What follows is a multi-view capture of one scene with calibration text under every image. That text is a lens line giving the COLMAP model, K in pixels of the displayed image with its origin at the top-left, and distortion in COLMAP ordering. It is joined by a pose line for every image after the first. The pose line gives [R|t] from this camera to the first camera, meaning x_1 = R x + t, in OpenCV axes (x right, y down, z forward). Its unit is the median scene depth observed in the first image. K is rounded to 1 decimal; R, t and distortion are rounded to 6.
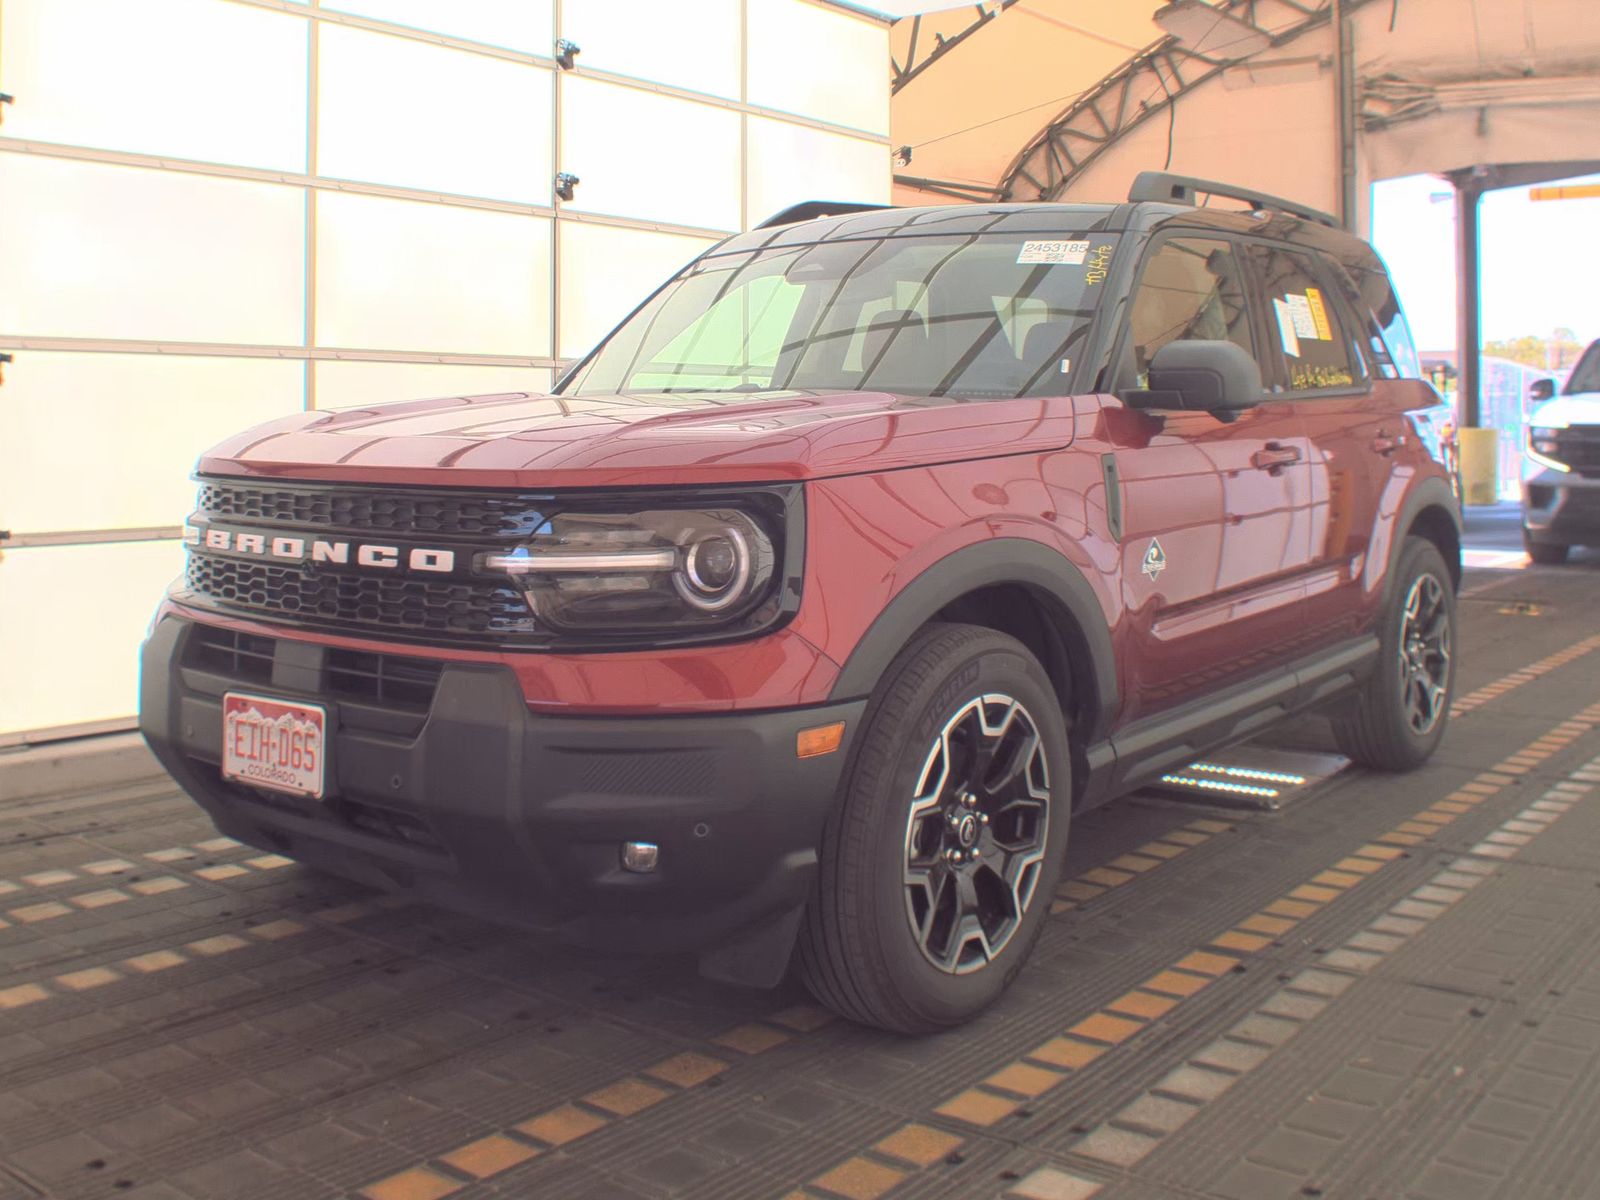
lens RADIAL K [[1632.6, 0, 800.0], [0, 1632.6, 600.0], [0, 0, 1]] dist [-0.068308, 0.005639]
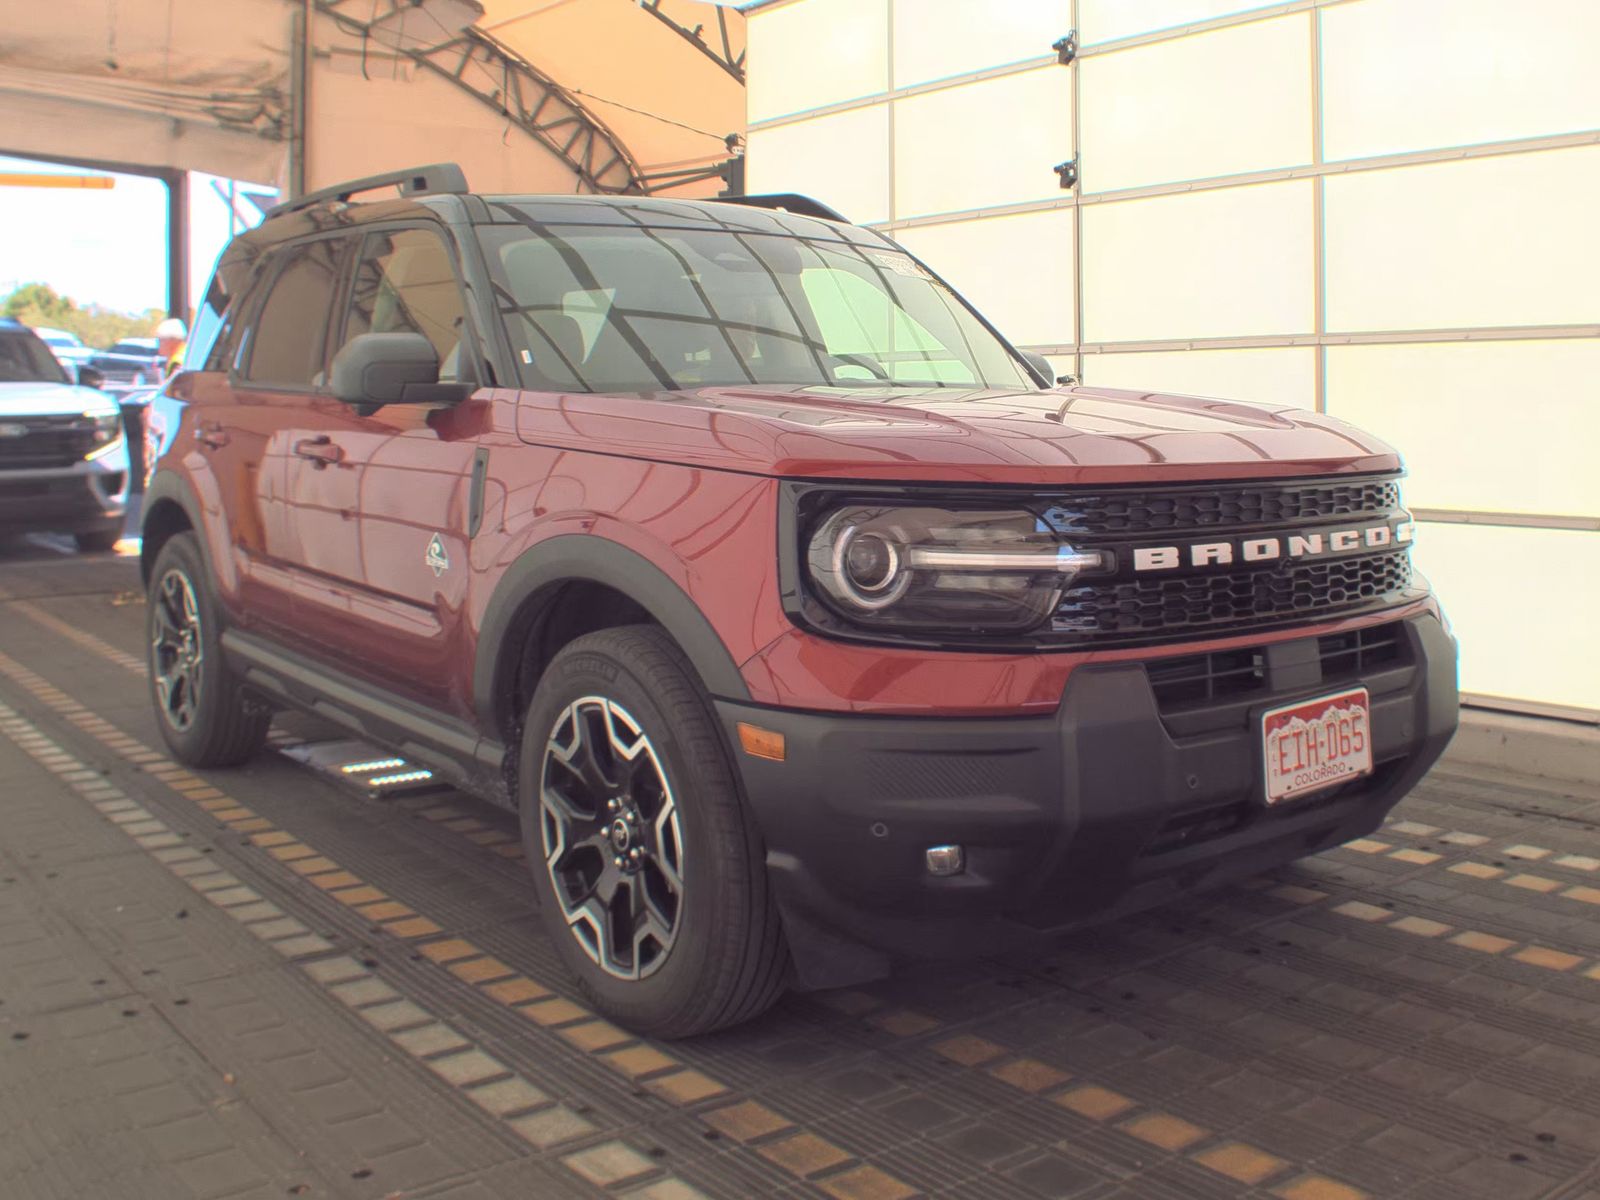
lens RADIAL K [[1632.6, 0, 800.0], [0, 1632.6, 600.0], [0, 0, 1]] dist [-0.068308, 0.005639]
pose [[0.198186, -0.123960, 0.972294, -1.409074], [0.117671, 0.987805, 0.101952, -0.143117], [-0.973075, 0.094205, 0.210356, 1.148163]]
